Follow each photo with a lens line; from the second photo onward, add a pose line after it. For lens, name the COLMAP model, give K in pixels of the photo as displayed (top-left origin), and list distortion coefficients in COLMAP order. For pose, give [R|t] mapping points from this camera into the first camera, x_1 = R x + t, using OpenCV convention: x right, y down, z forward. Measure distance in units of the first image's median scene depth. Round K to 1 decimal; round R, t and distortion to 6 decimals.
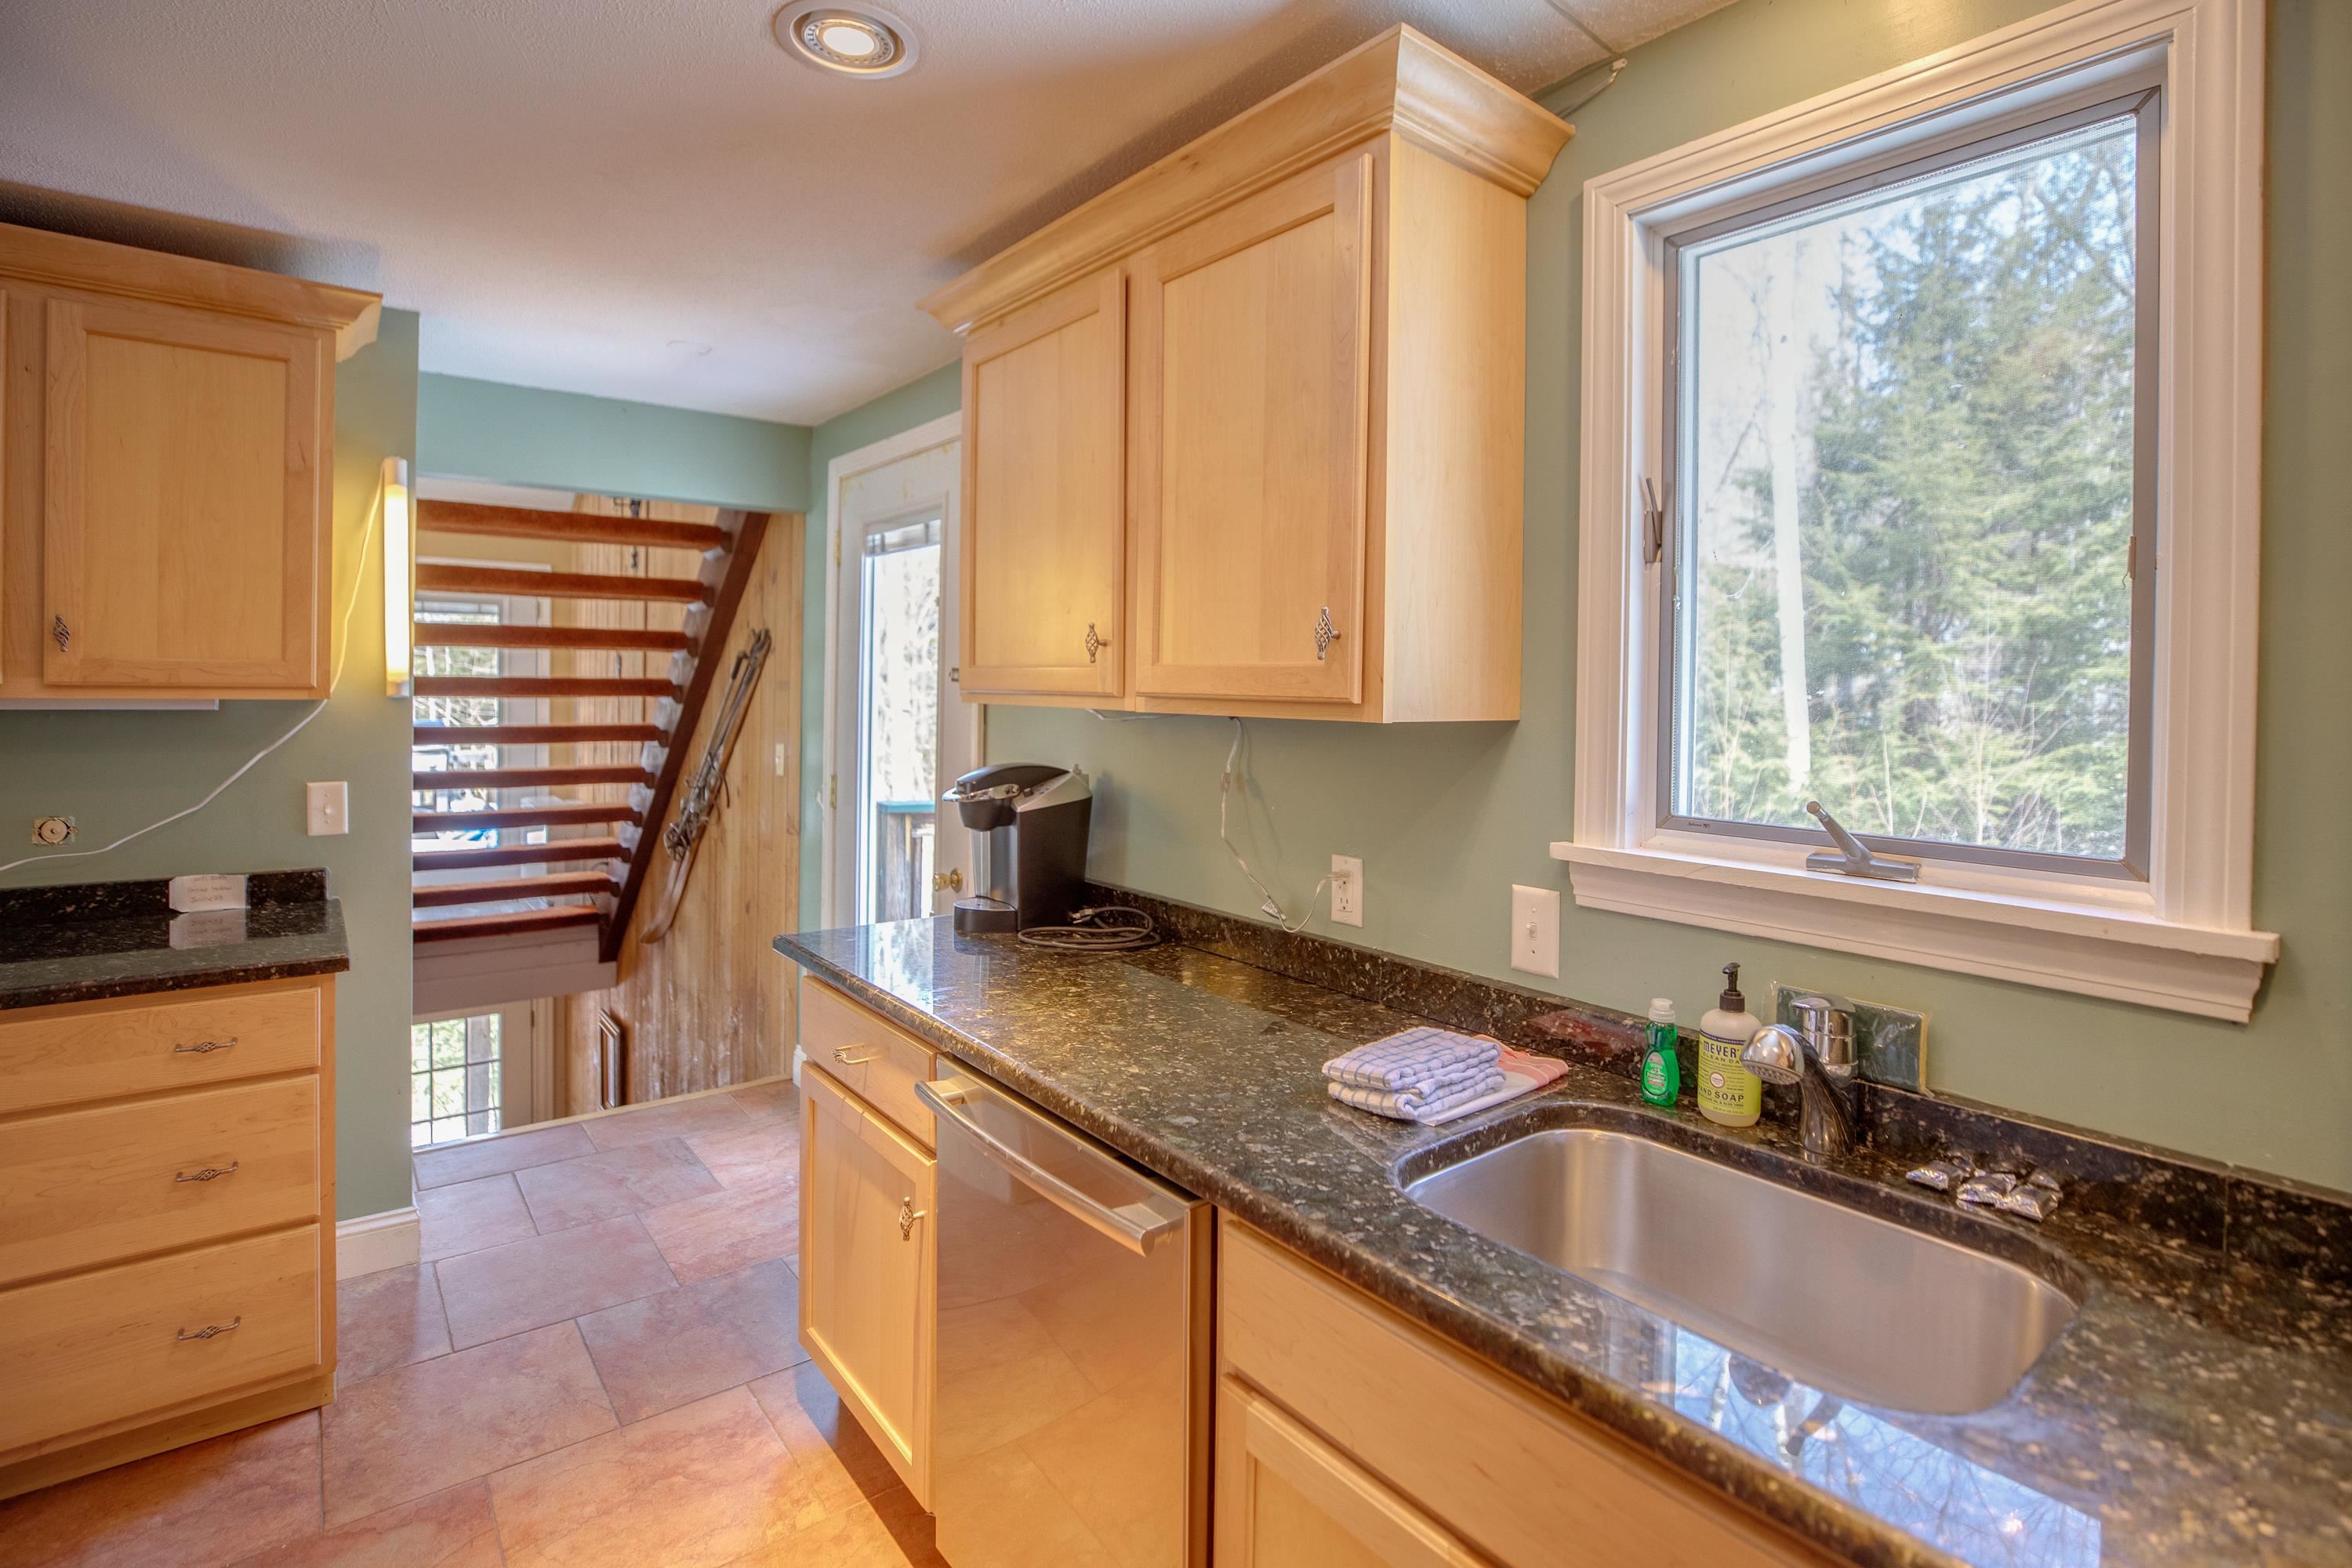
lens RADIAL K [[1121.8, 0, 1178.7], [0, 1121.8, 675.5], [0, 0, 1]] dist [-0.038882, 0.010203]
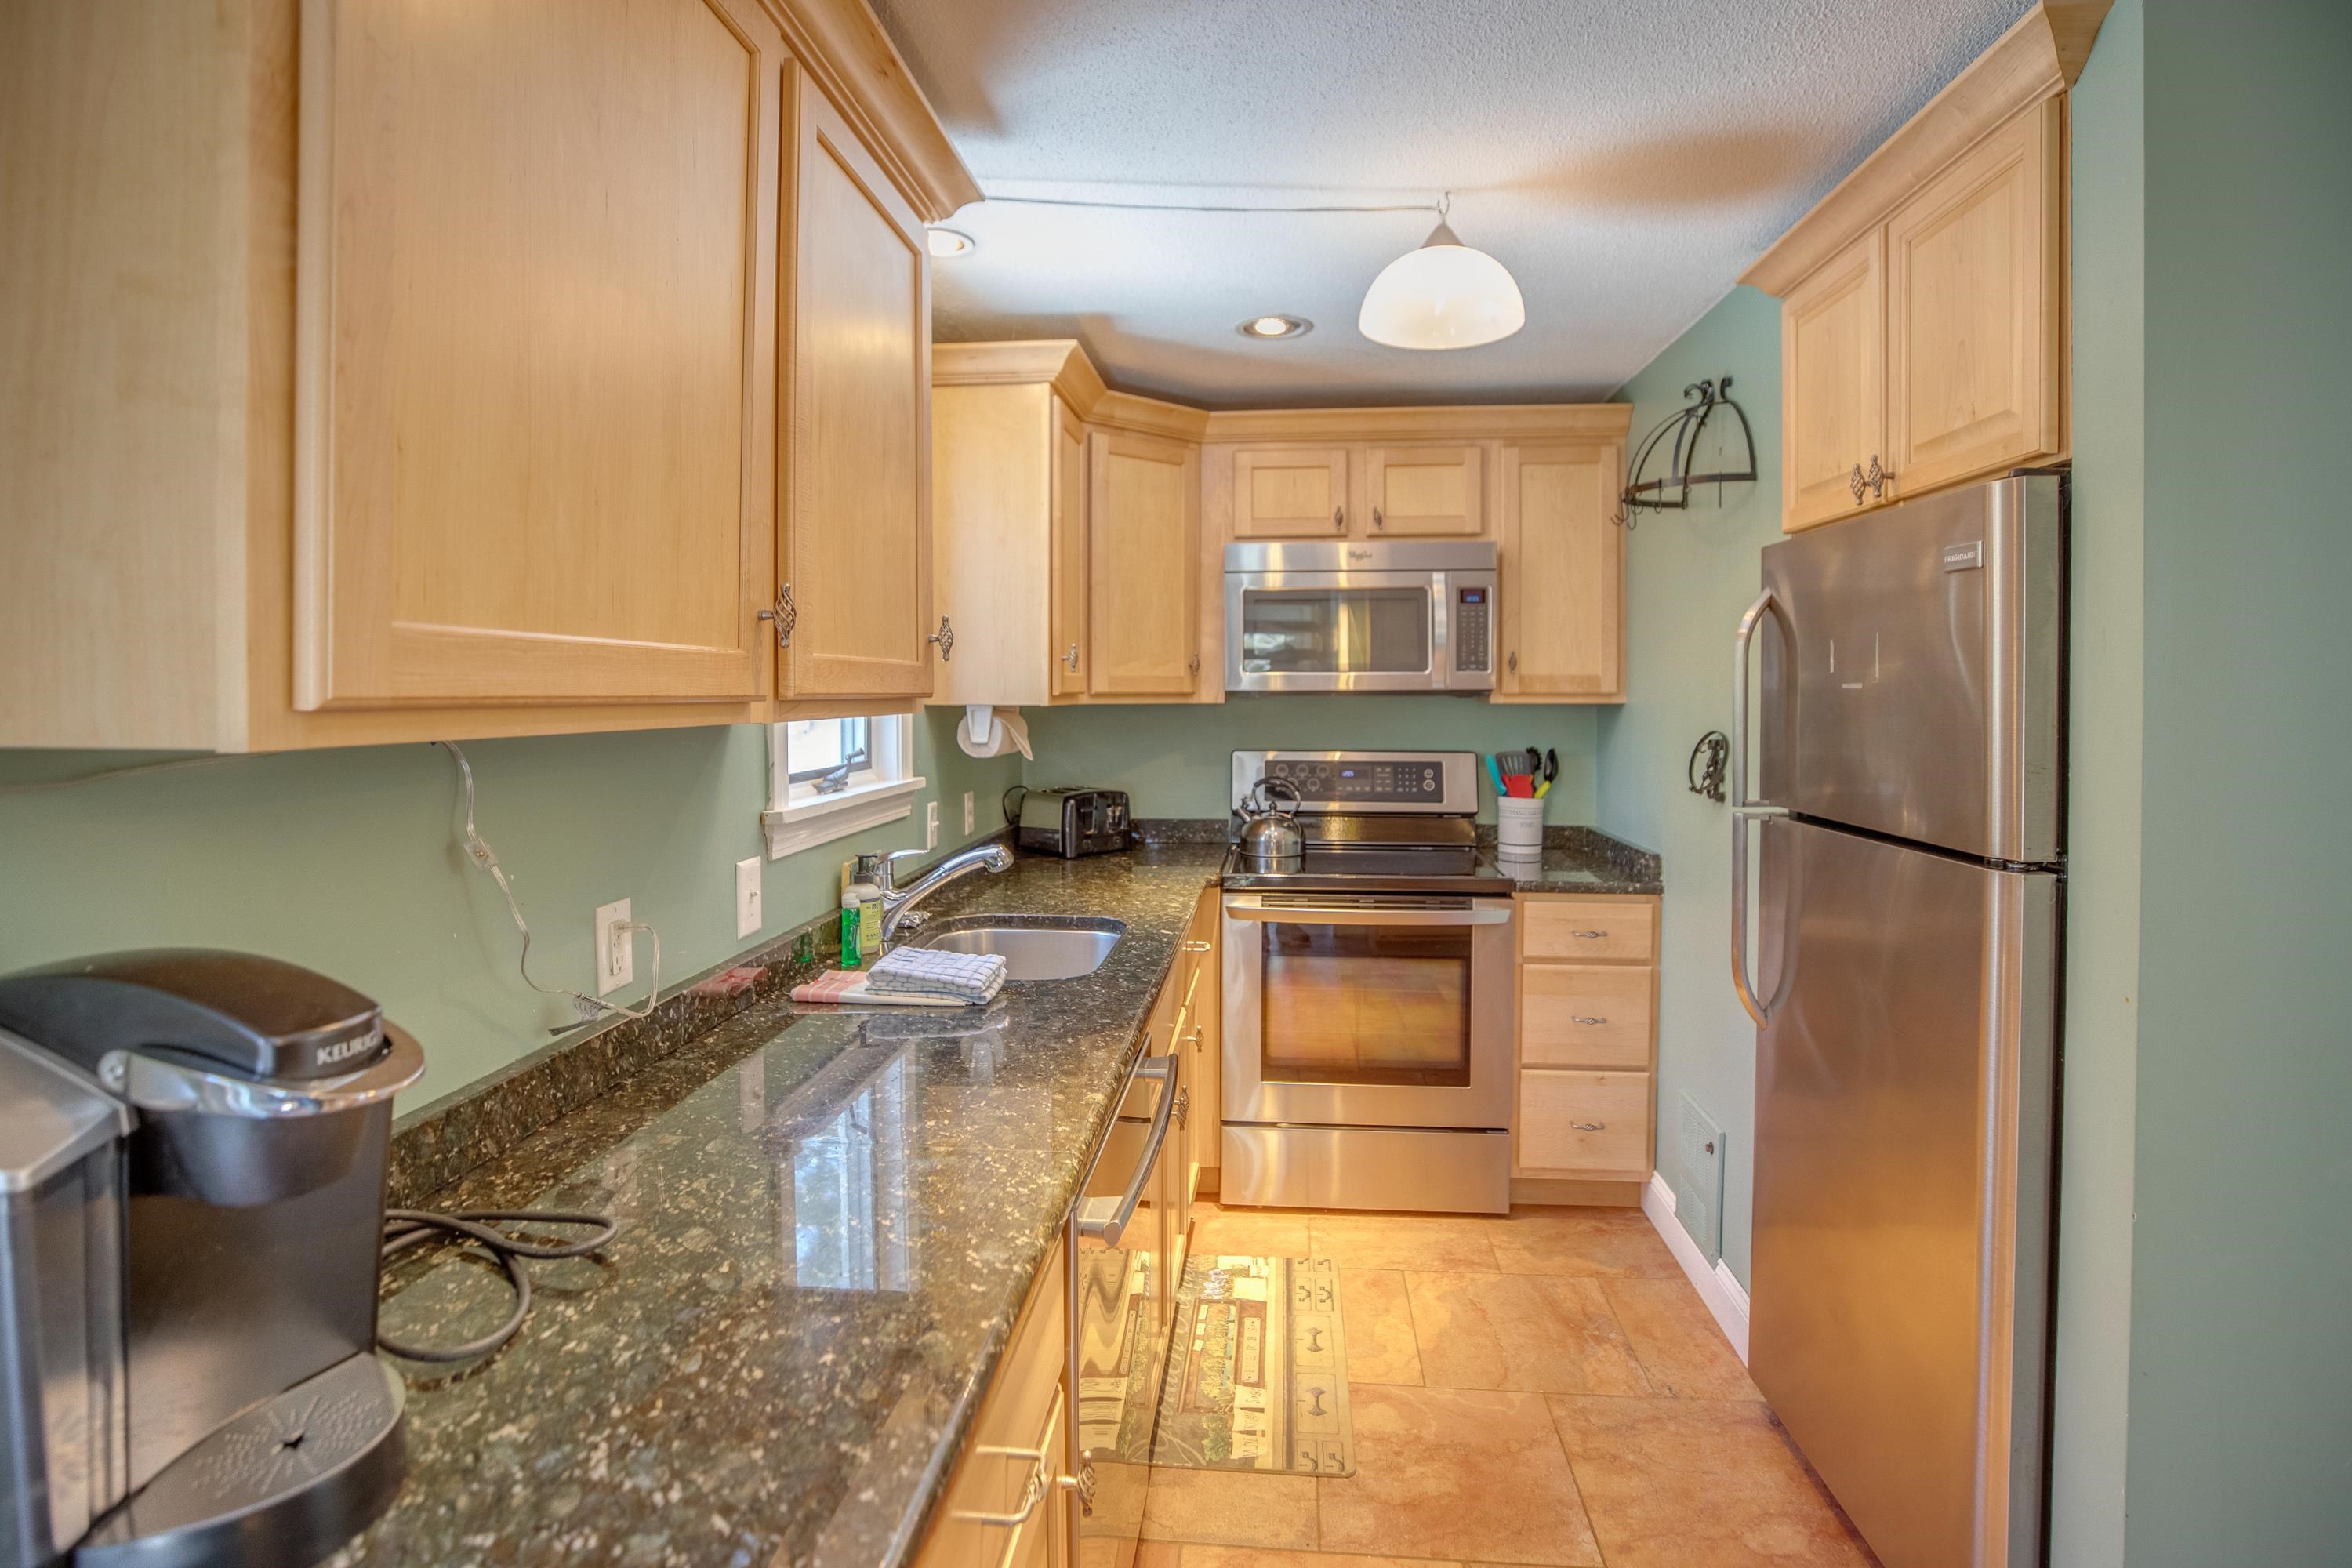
lens RADIAL K [[1121.8, 0, 1178.7], [0, 1121.8, 675.5], [0, 0, 1]] dist [-0.038882, 0.010203]
pose [[-0.718152, -0.009020, 0.695827, -0.922741], [-0.017304, 0.999838, -0.004899, 0.001929], [-0.695671, -0.015559, -0.718192, 1.791415]]
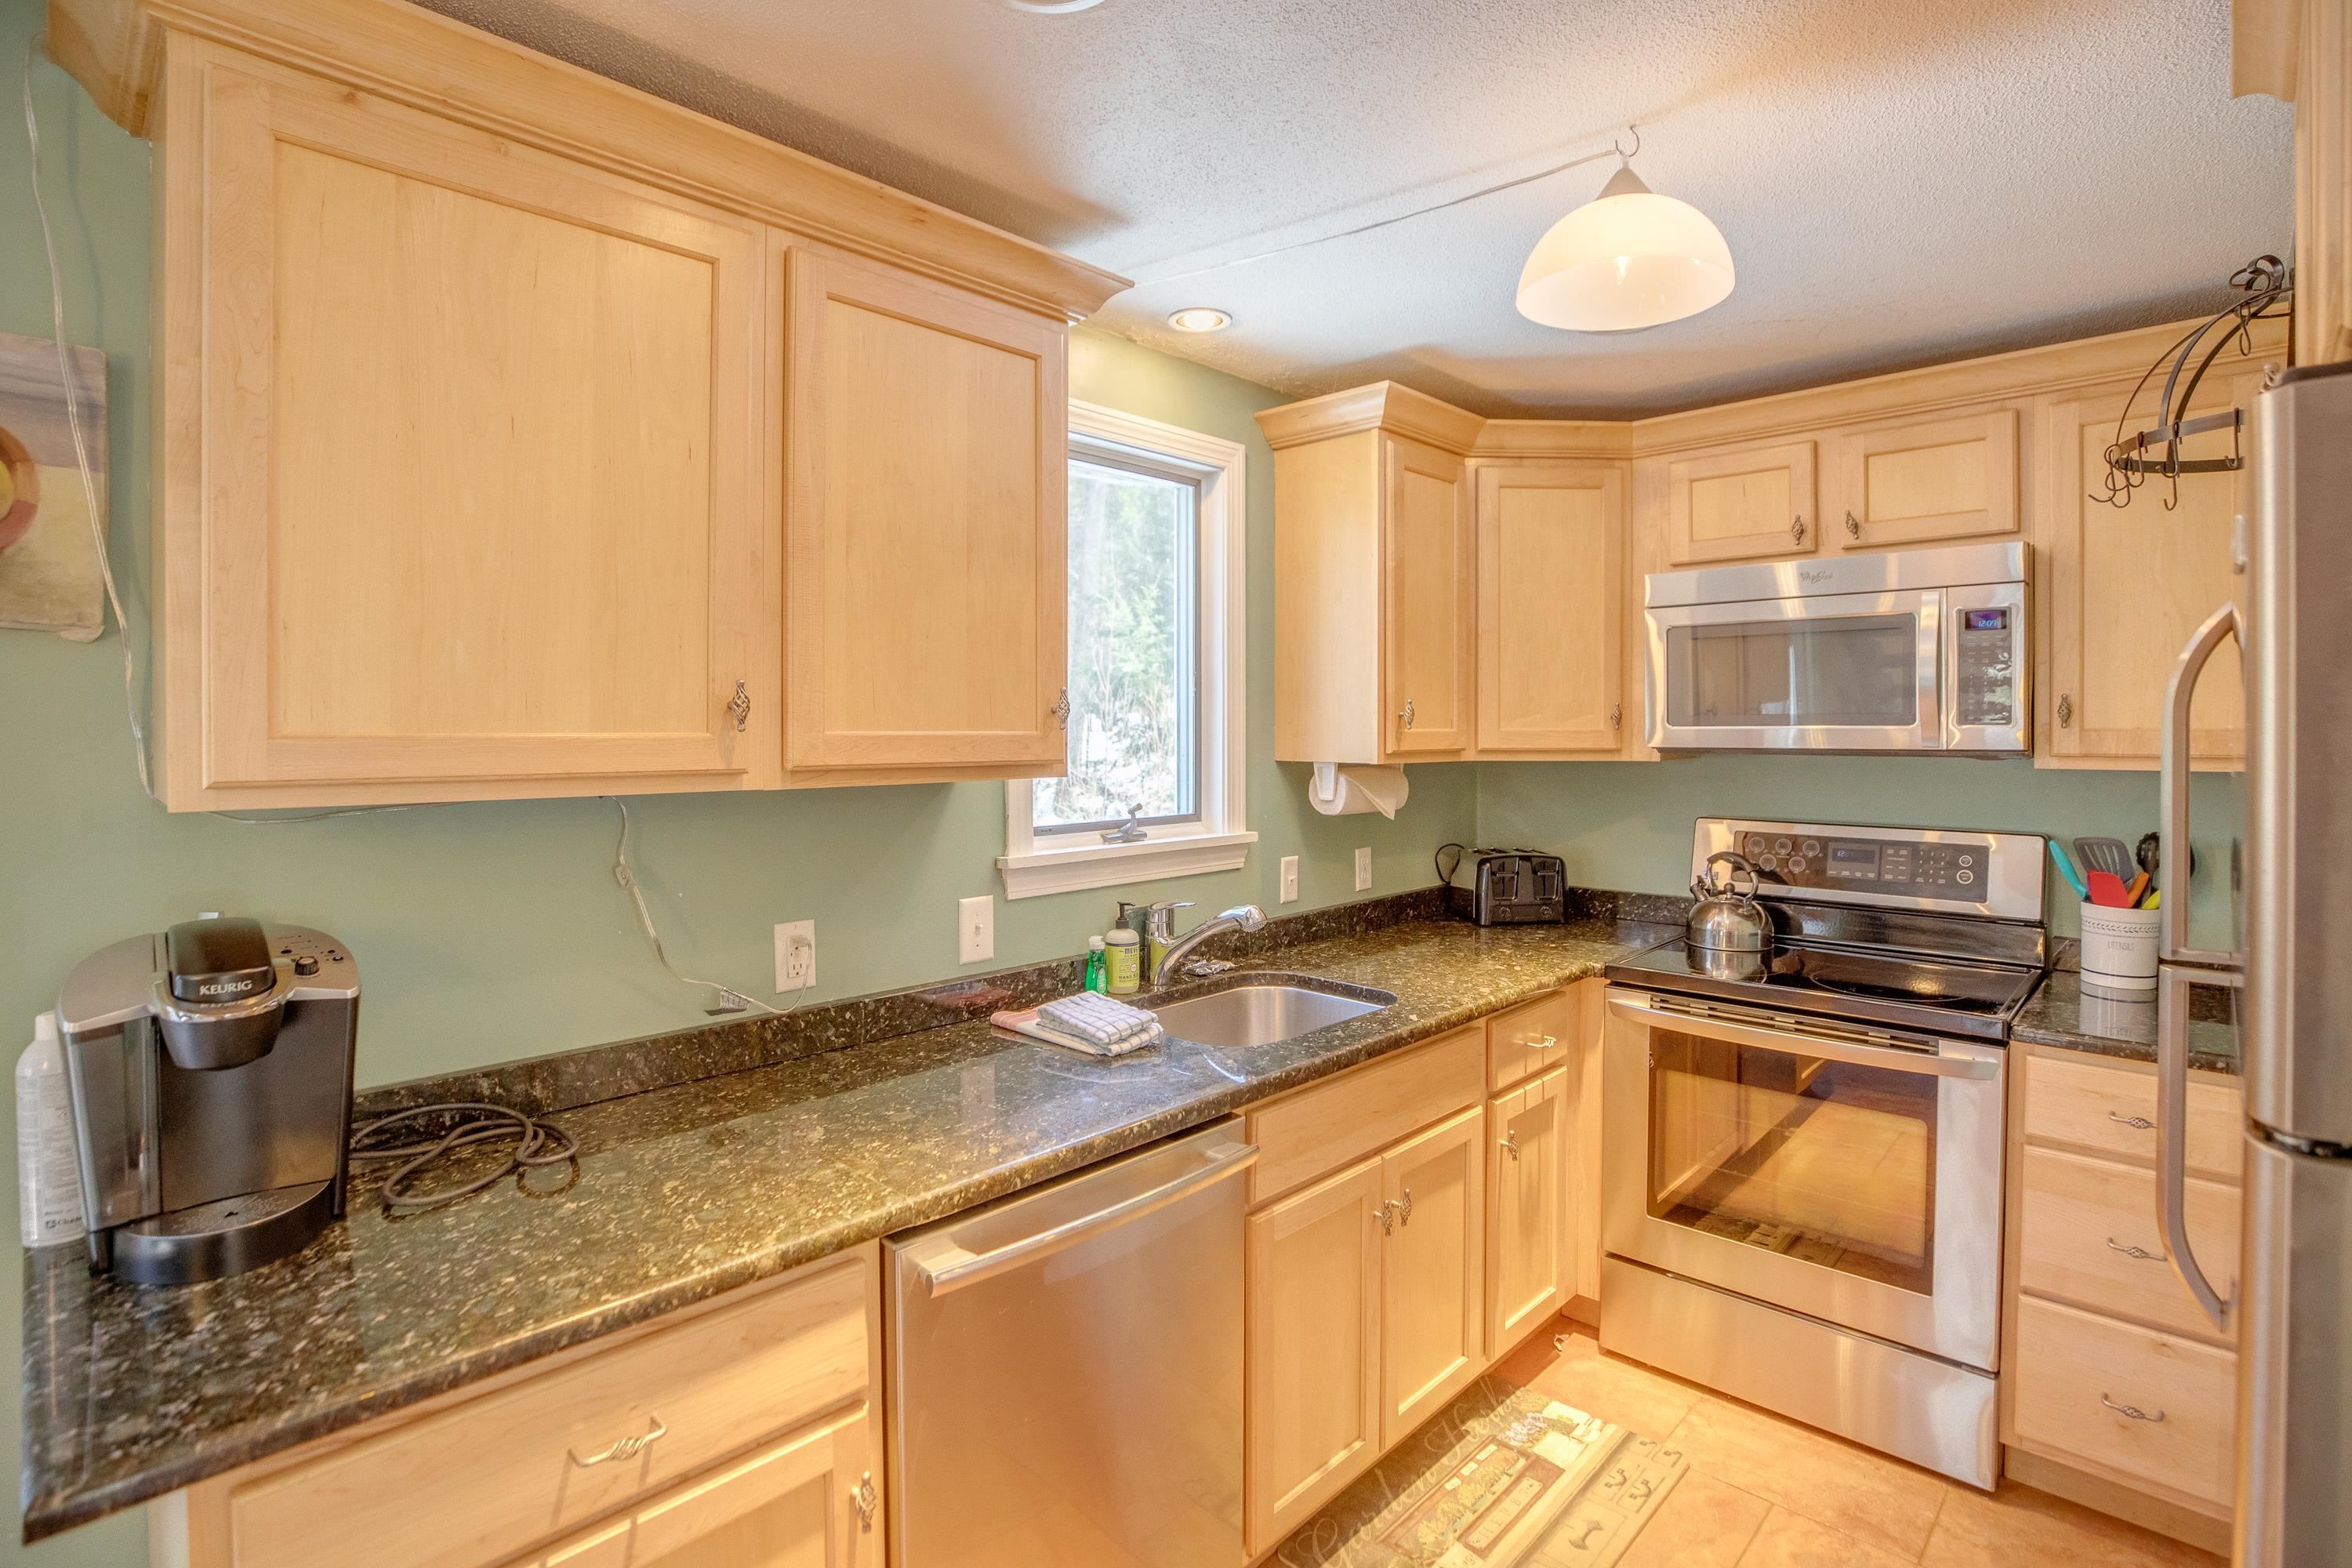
lens RADIAL K [[1129.5, 0, 1192.3], [0, 1129.5, 708.5], [0, 0, 1]] dist [-0.042797, 0.012537]
pose [[-0.134294, -0.002454, 0.990938, -1.230962], [-0.008823, 0.999960, 0.001281, -0.044732], [-0.990902, -0.008571, -0.134310, 1.099318]]
